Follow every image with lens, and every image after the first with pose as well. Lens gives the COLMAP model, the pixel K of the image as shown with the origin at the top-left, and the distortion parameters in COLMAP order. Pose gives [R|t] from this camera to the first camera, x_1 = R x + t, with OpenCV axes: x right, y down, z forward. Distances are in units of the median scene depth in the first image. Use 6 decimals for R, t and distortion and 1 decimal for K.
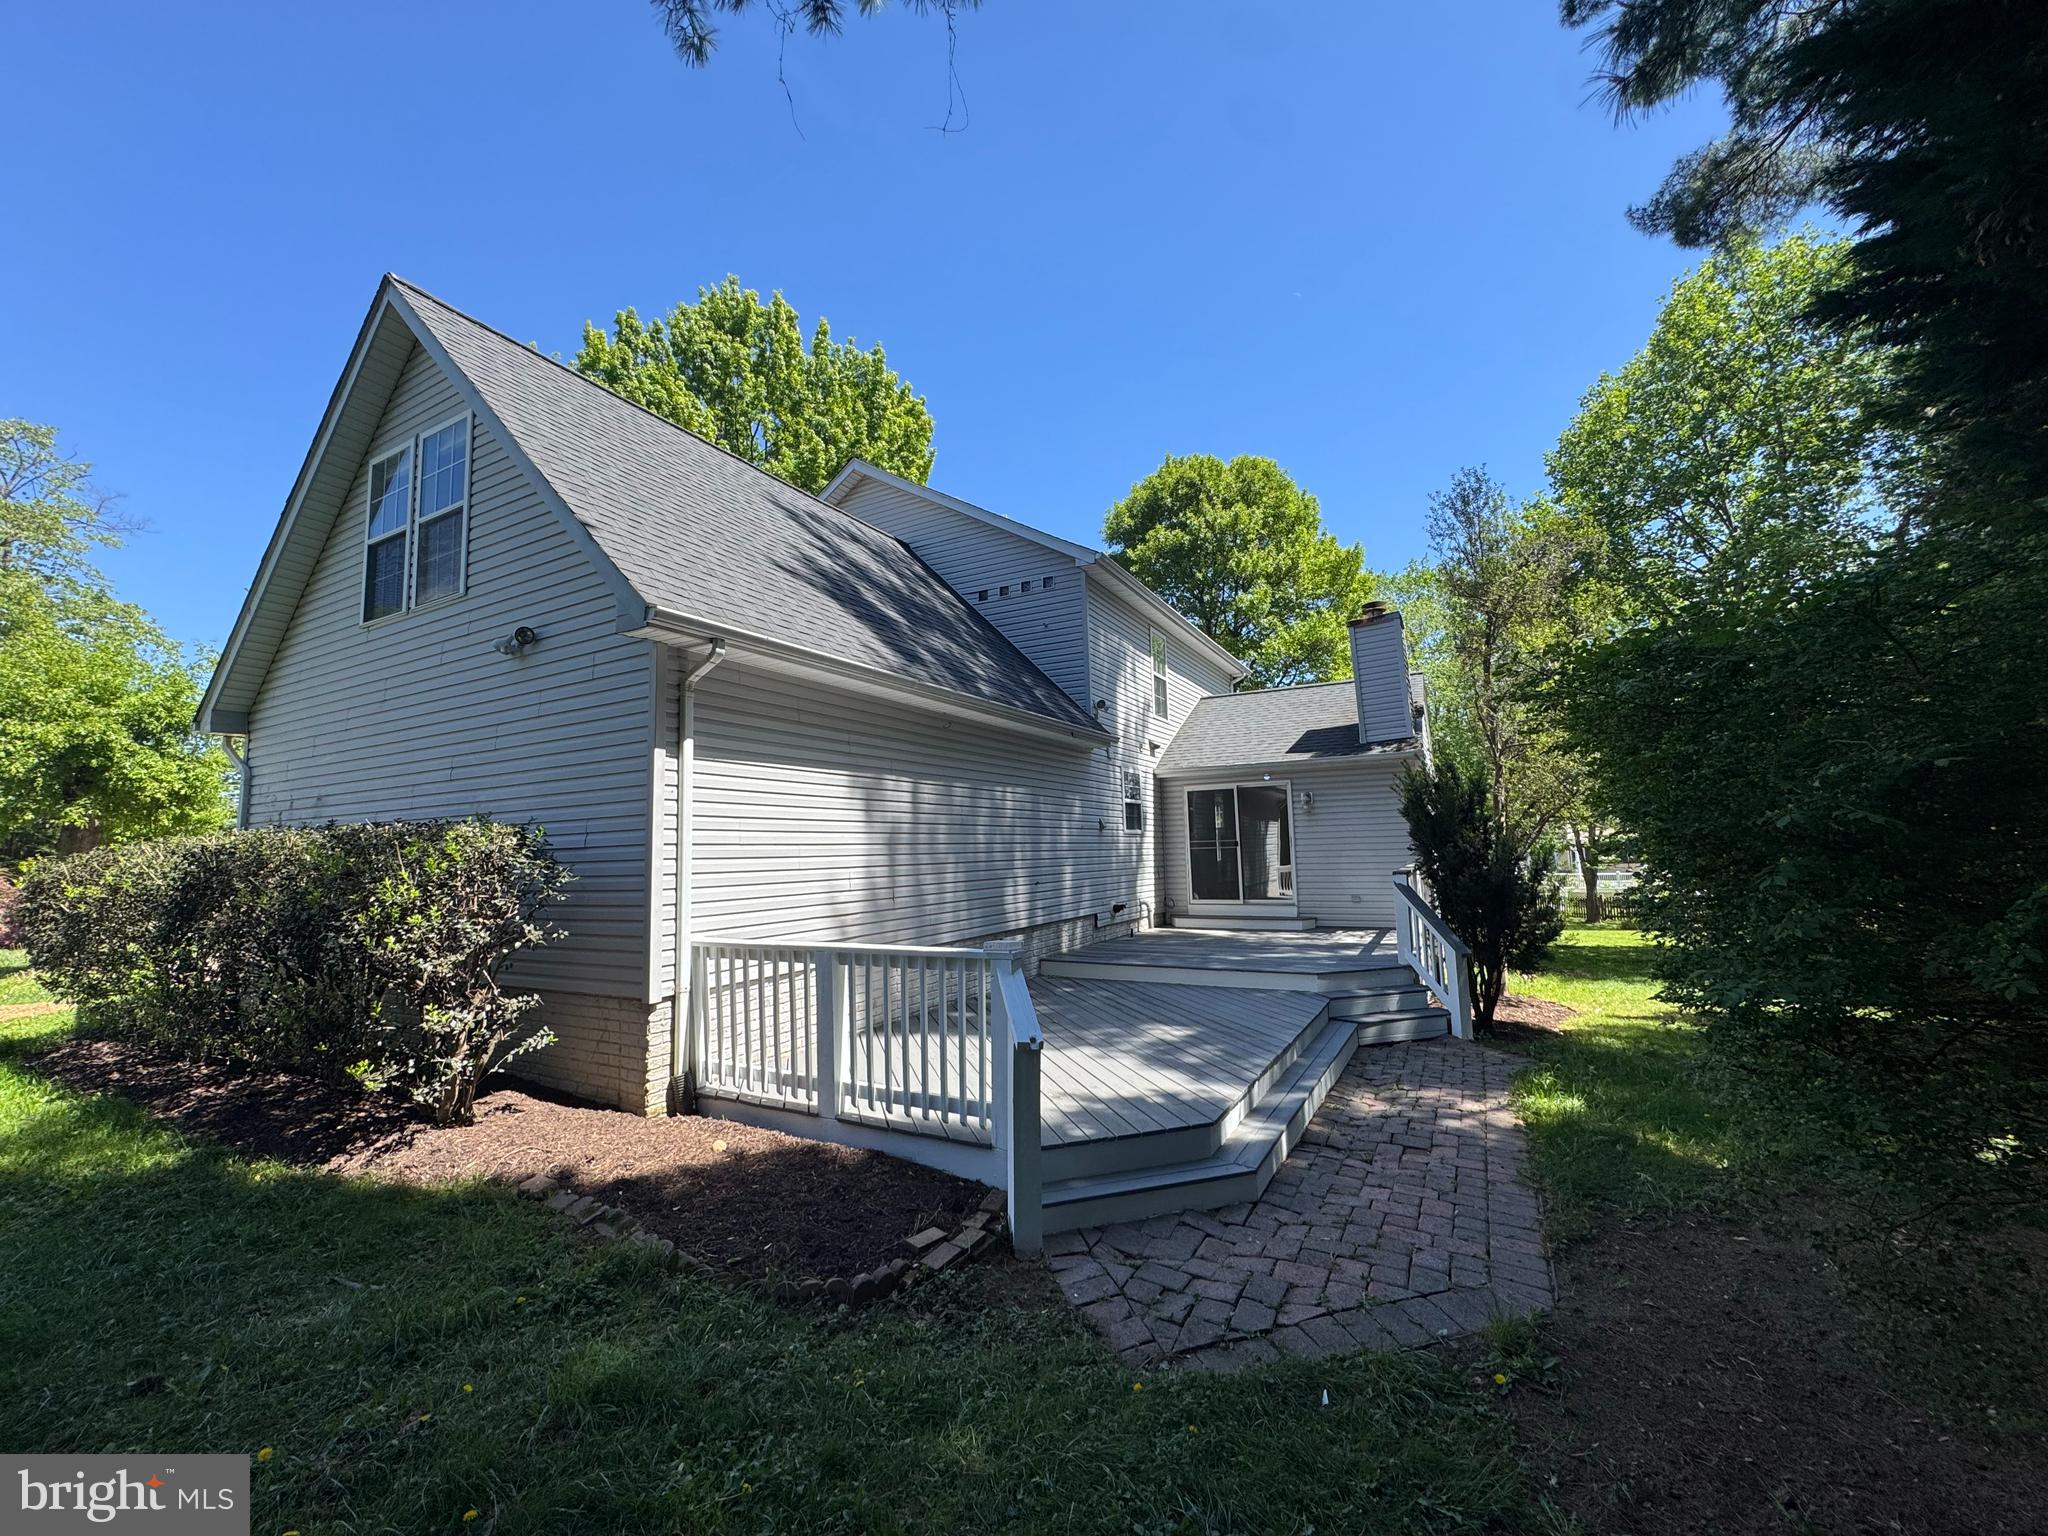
lens RADIAL K [[828.2, 0, 1015.9], [0, 828.2, 764.2], [0, 0, 1]] dist [-0.006430, -0.000250]
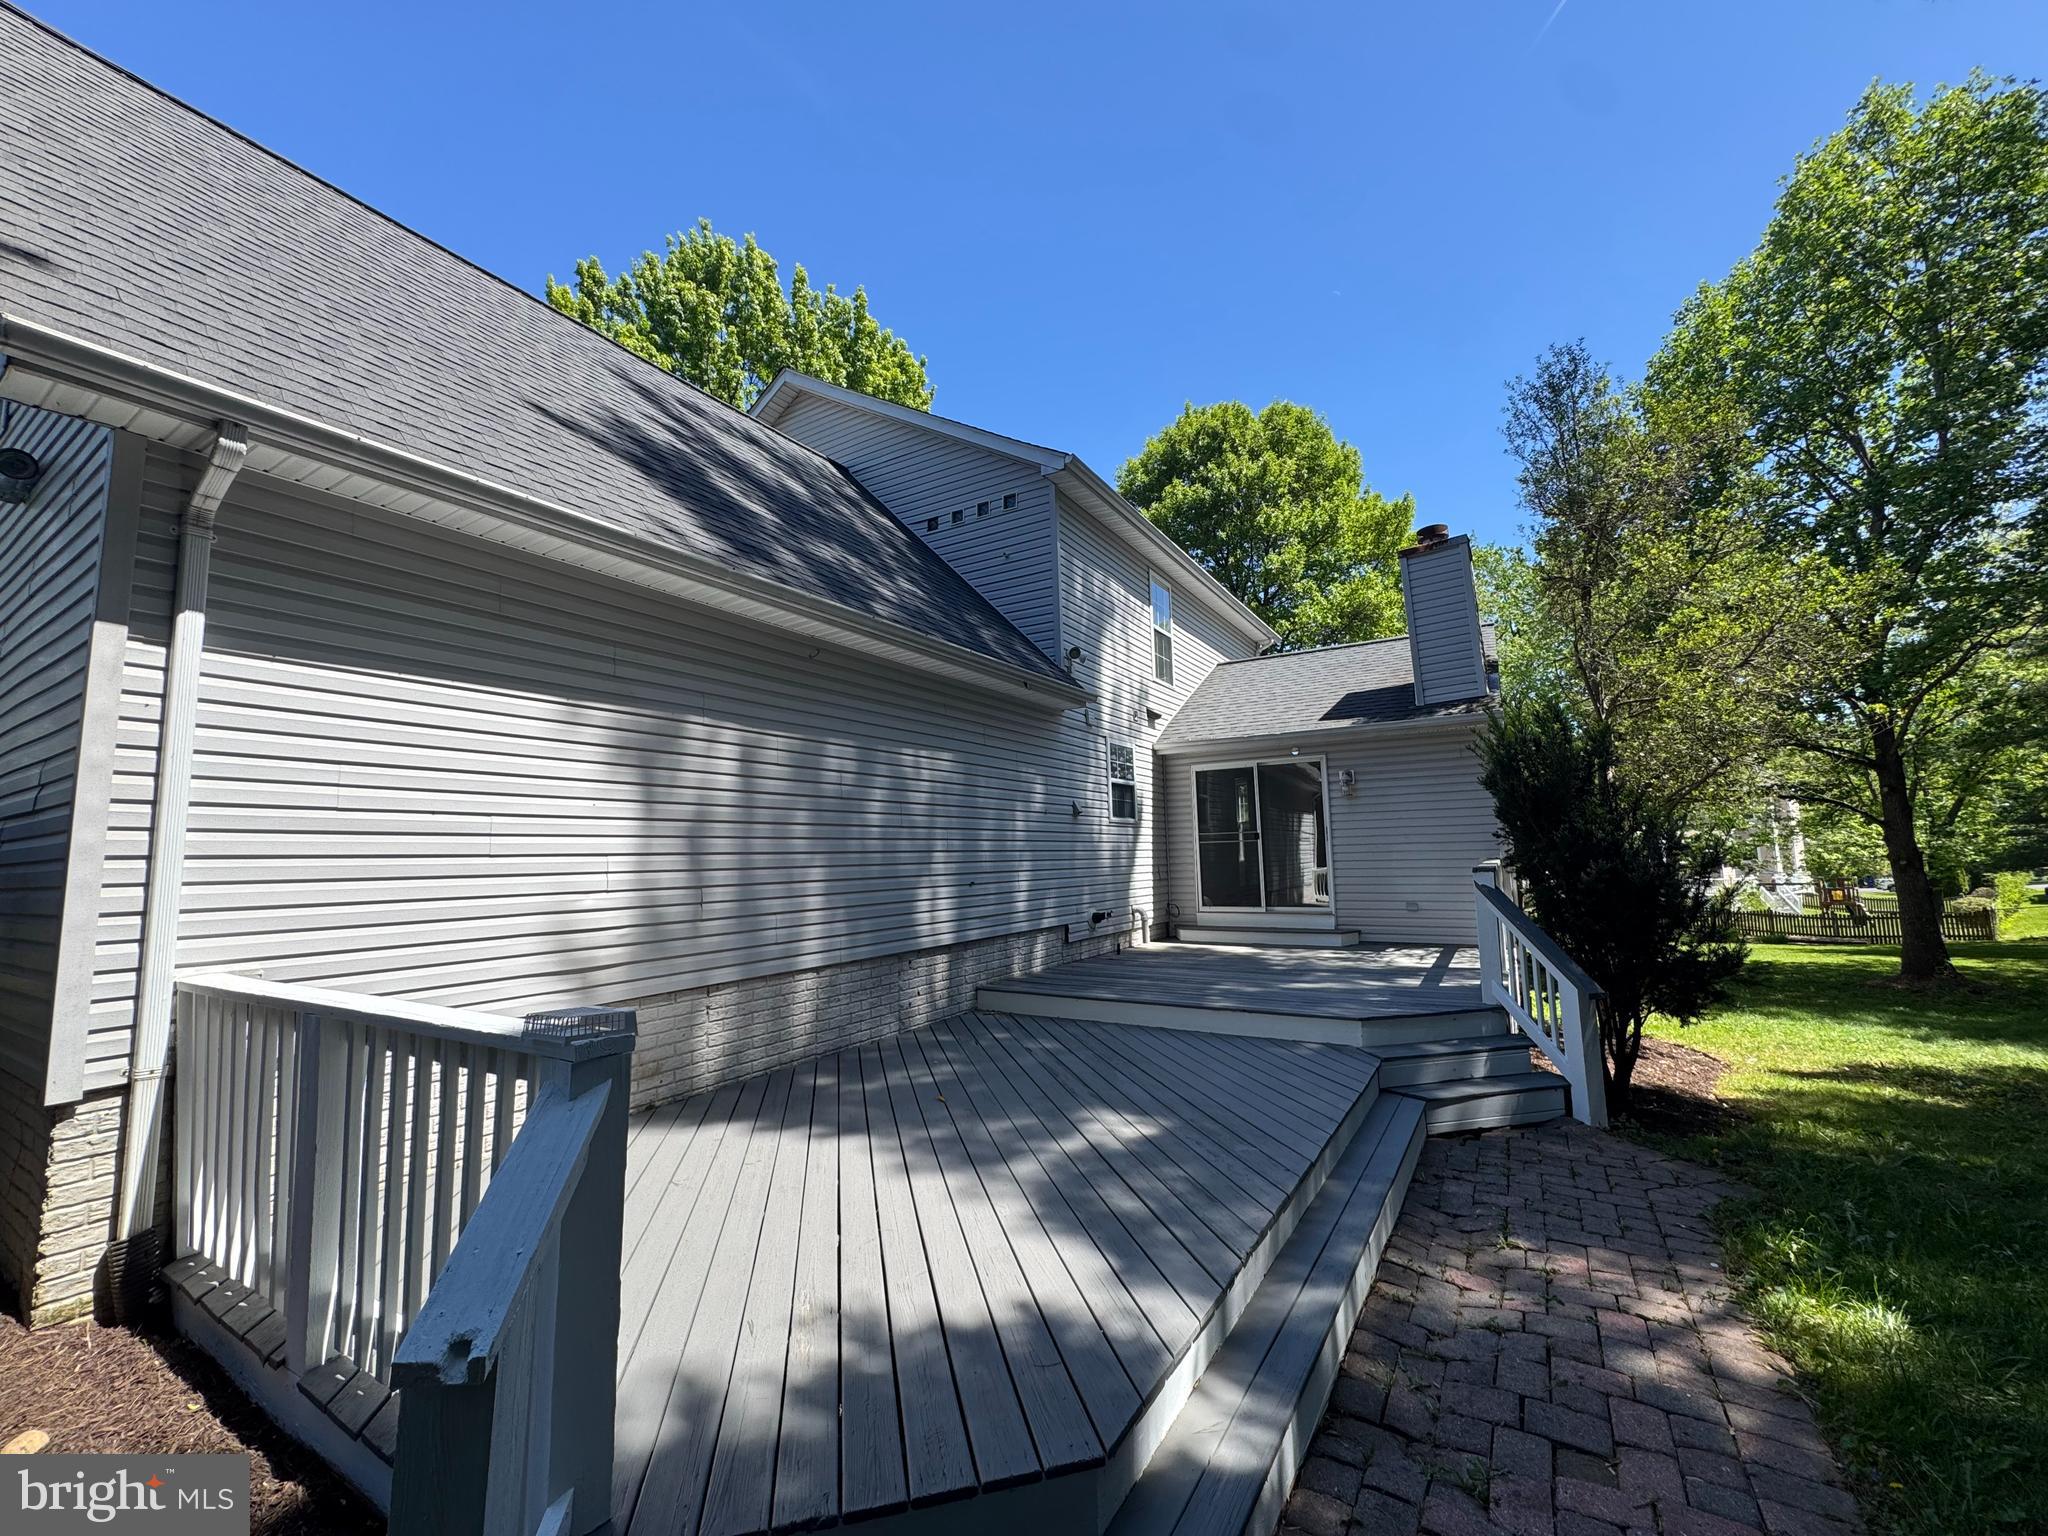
lens RADIAL K [[828.2, 0, 1014.6], [0, 828.2, 769.1], [0, 0, 1]] dist [-0.006430, -0.000250]
pose [[0.998900, -0.003960, -0.046720, 0.123061], [0.003913, 0.999992, -0.001097, 0.053575], [0.046724, 0.000913, 0.998907, 0.337752]]
